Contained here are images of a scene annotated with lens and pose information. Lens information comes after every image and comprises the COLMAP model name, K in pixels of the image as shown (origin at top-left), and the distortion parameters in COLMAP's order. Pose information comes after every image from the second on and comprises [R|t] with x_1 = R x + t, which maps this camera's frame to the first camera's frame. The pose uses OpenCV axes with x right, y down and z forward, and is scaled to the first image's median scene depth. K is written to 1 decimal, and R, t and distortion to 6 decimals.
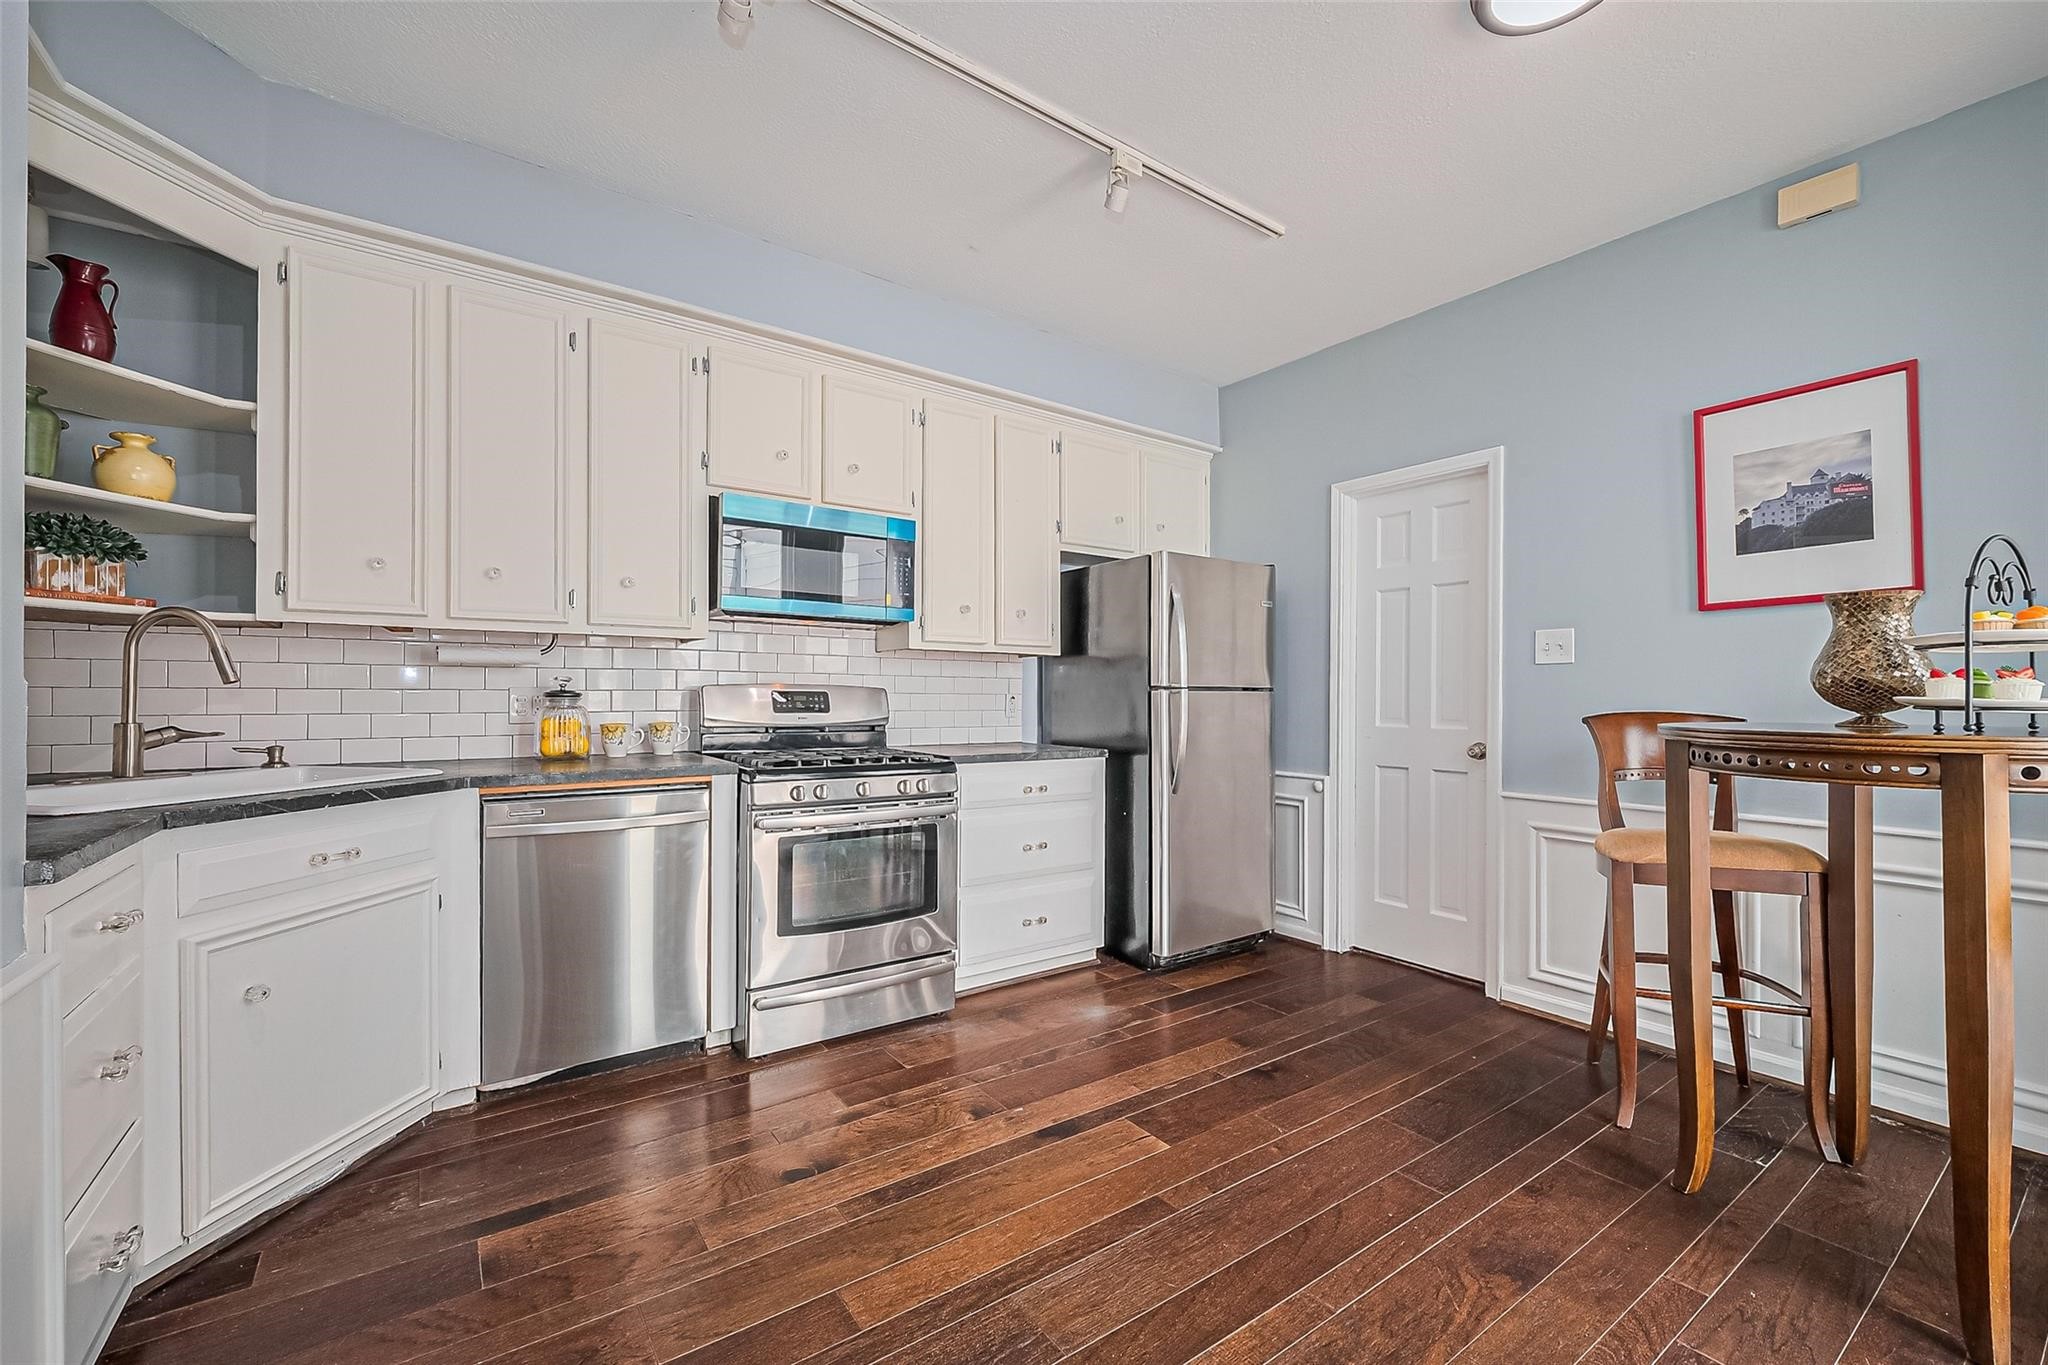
lens RADIAL K [[852.6, 0, 1023.2], [0, 852.6, 689.8], [0, 0, 1]] dist [-0.001393, -0.000065]
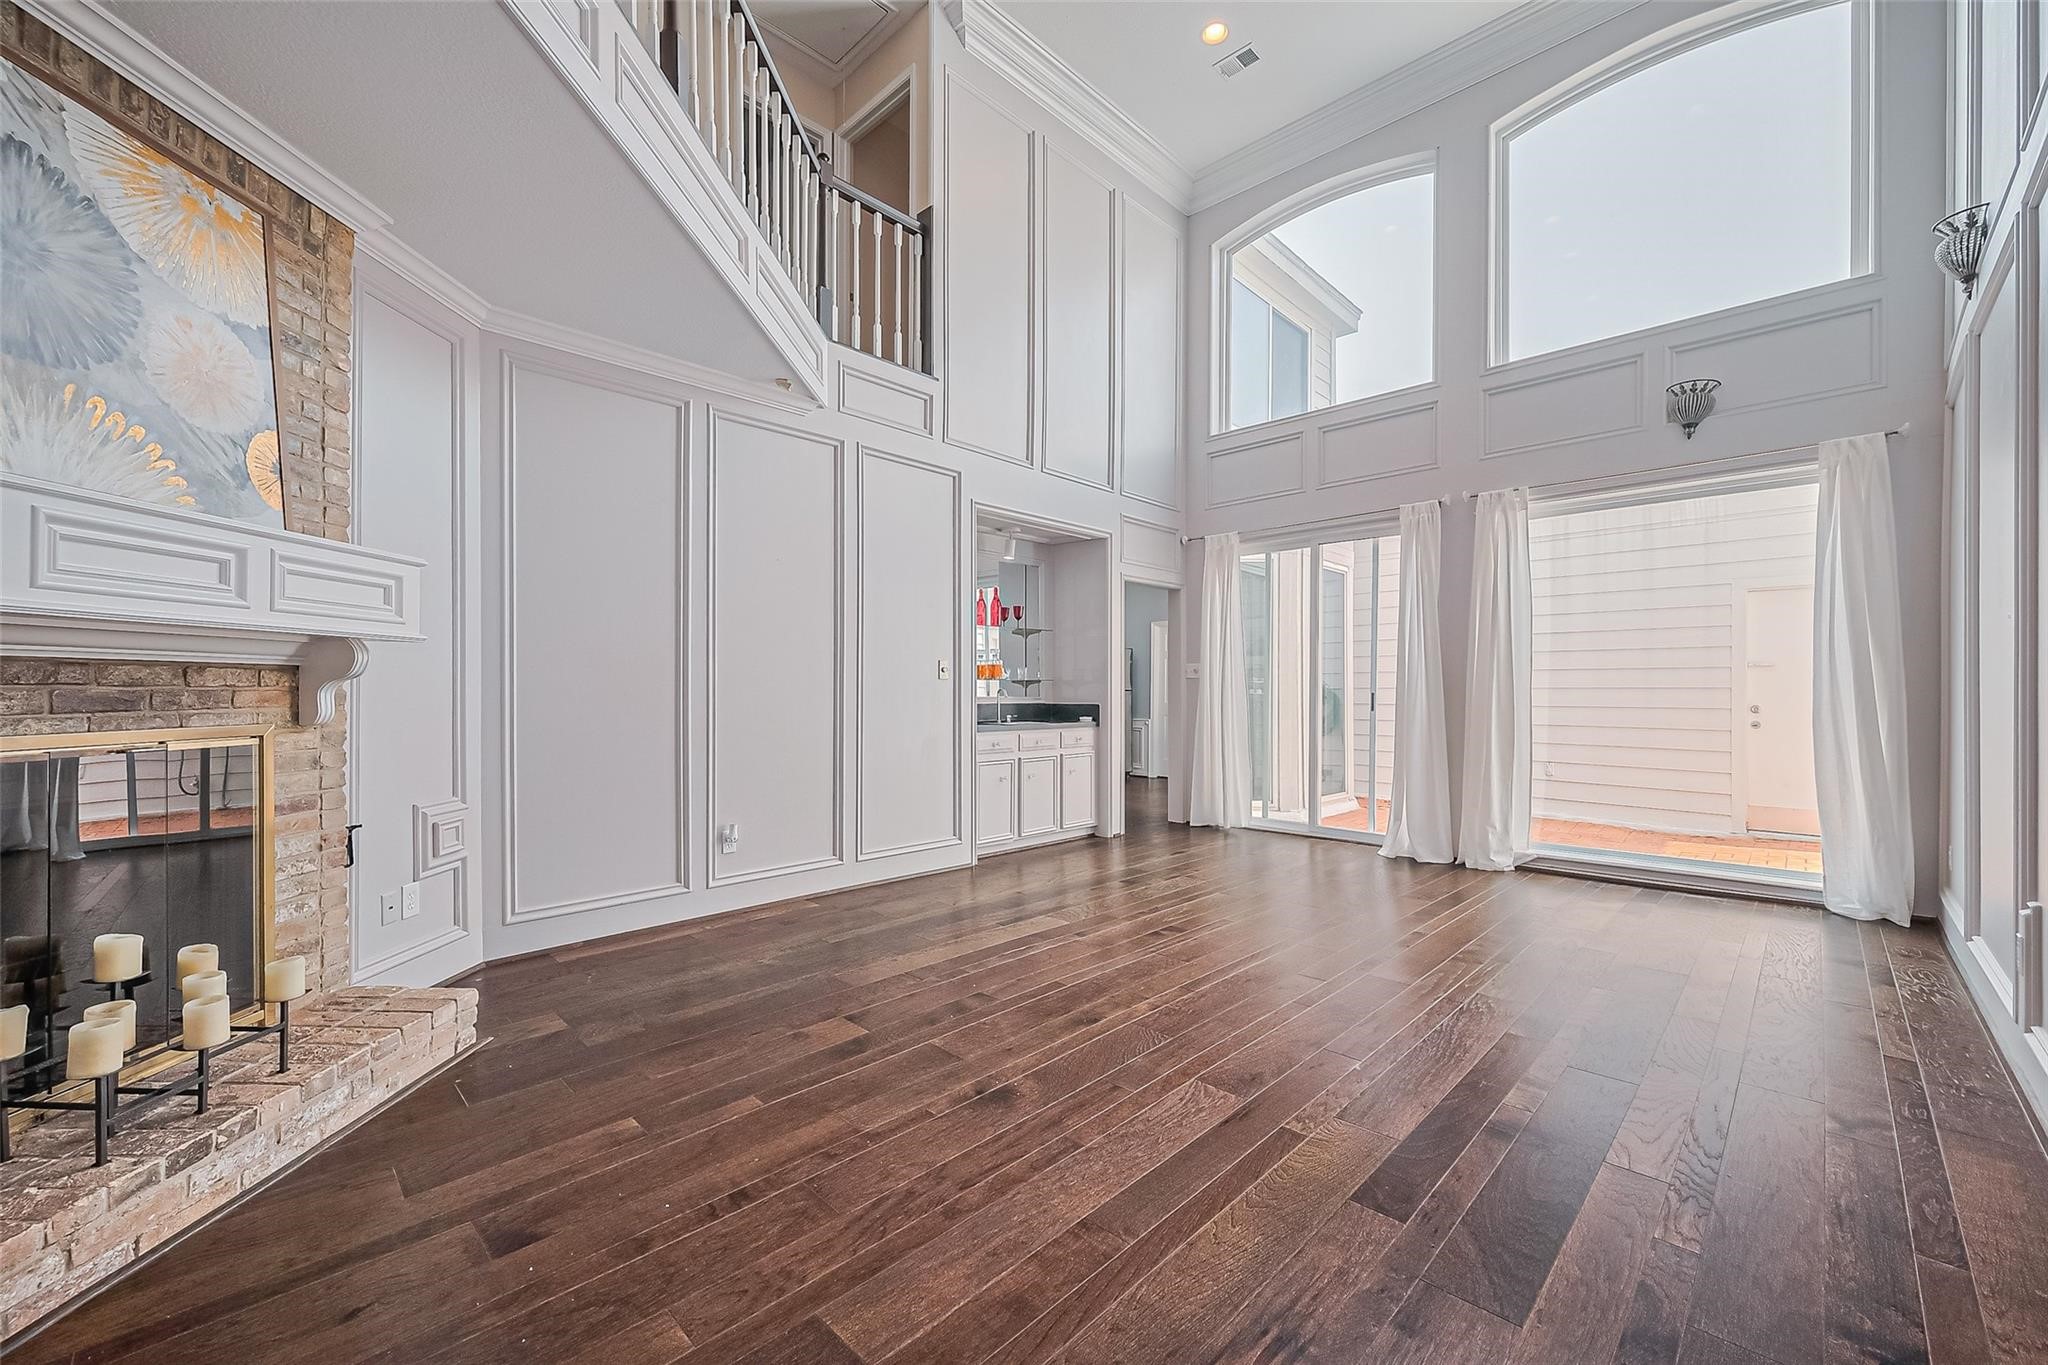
lens RADIAL K [[836.7, 0, 1014.6], [0, 836.7, 692.7], [0, 0, 1]] dist [0.000743, 0.000425]
pose [[0.982752, -0.005193, 0.184853, -1.110409], [0.004977, 0.999986, 0.001629, 0.005056], [-0.184859, -0.000681, 0.982765, -3.056755]]
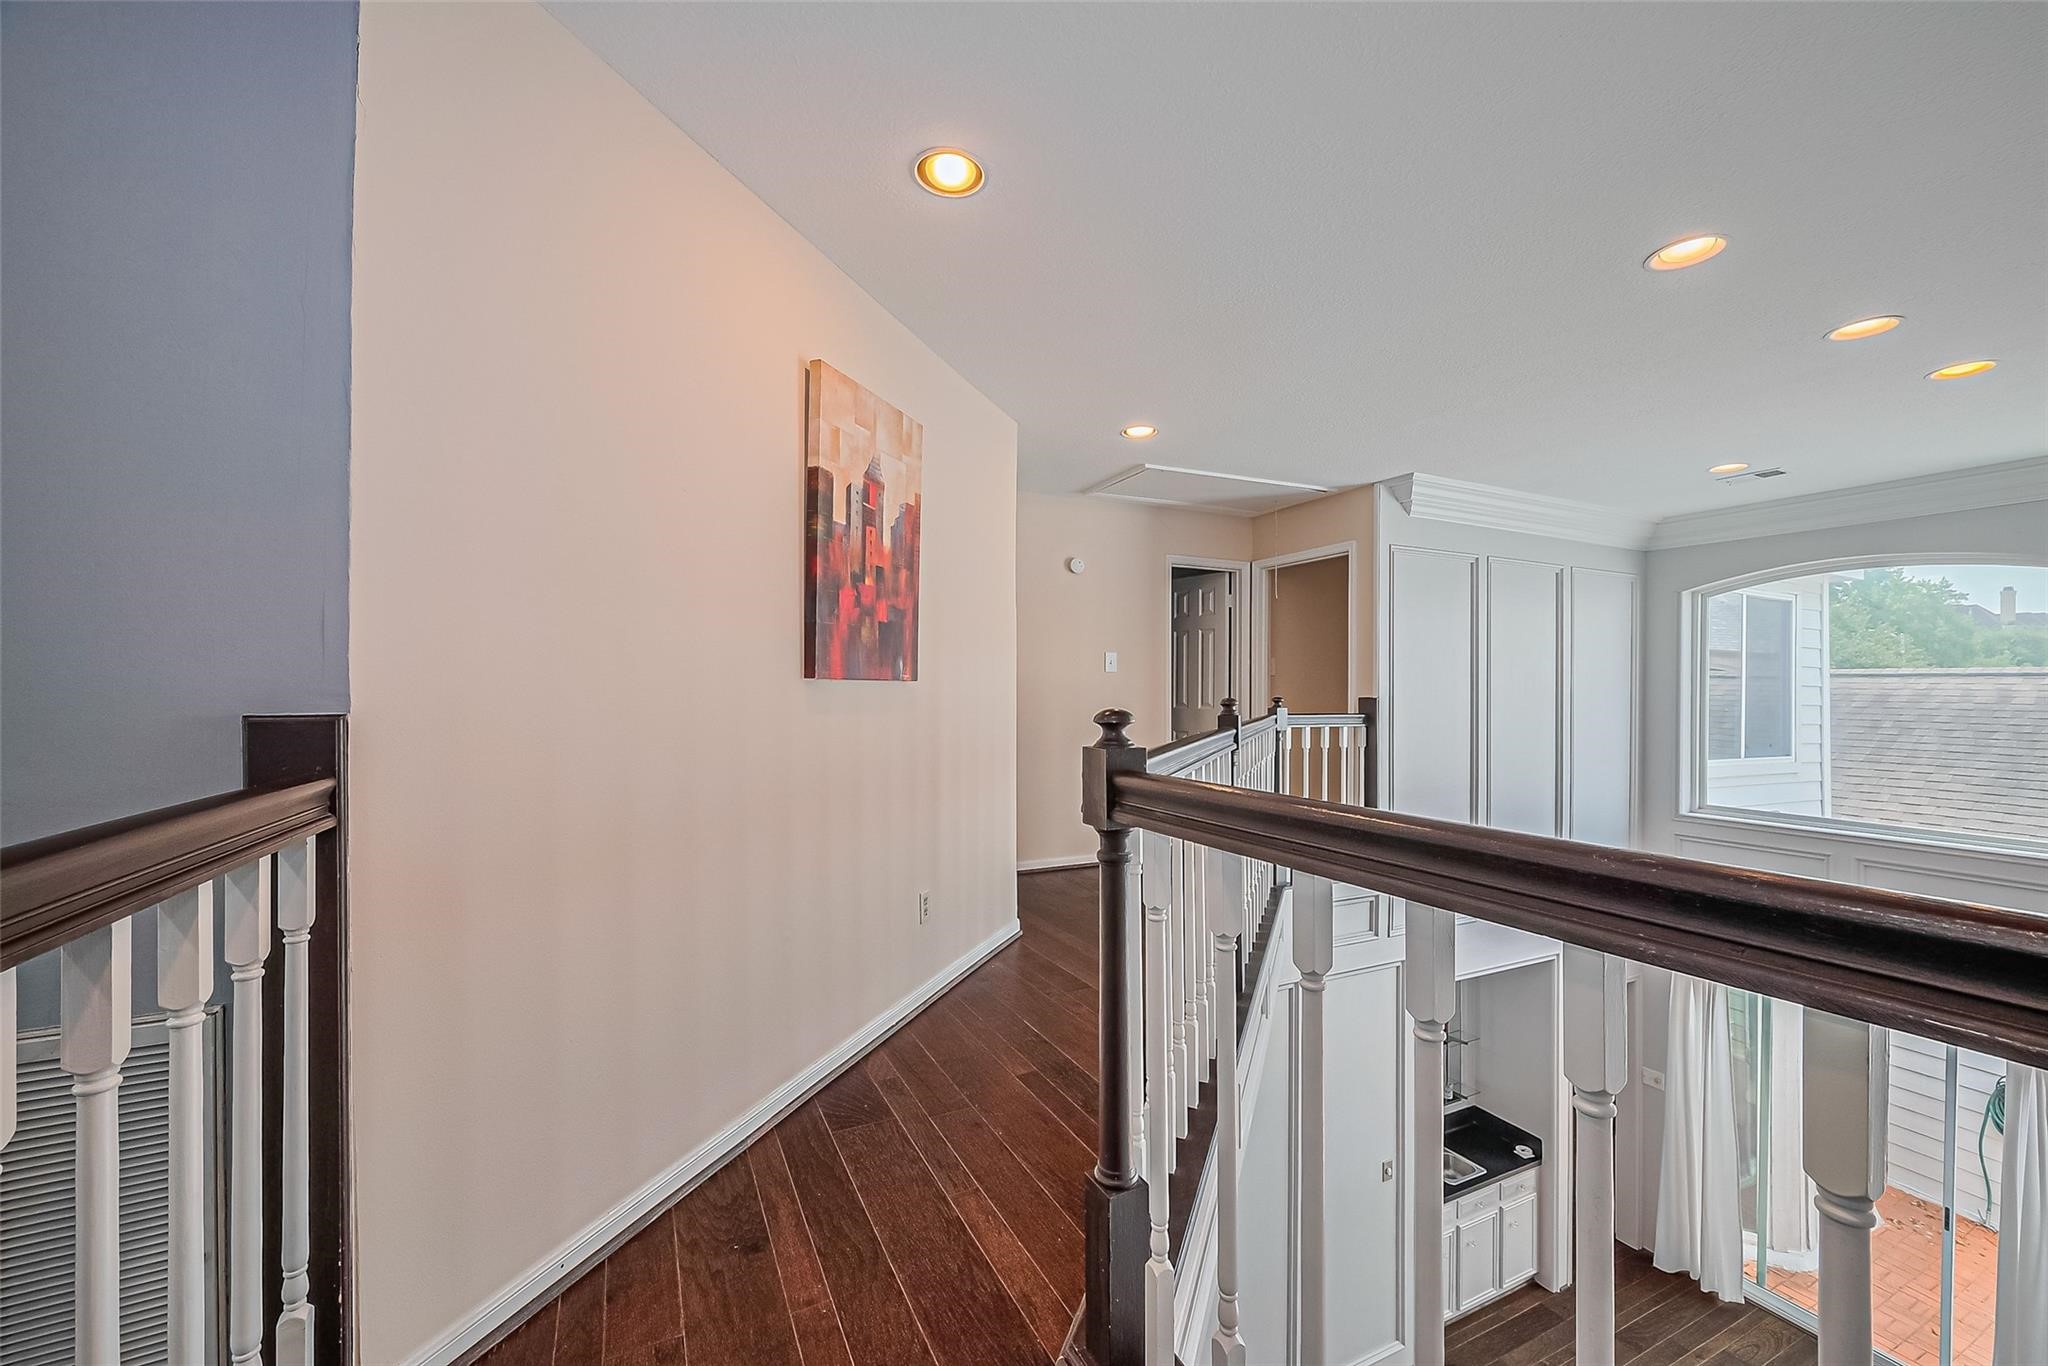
lens RADIAL K [[814.4, 0, 1020.9], [0, 814.4, 687.7], [0, 0, 1]] dist [0.000671, 0.000307]
pose [[0.987697, 0.000935, -0.156380, -1.530631], [0.000168, 0.999975, 0.007039, -1.477463], [0.156383, -0.006978, 0.987672, -3.059138]]
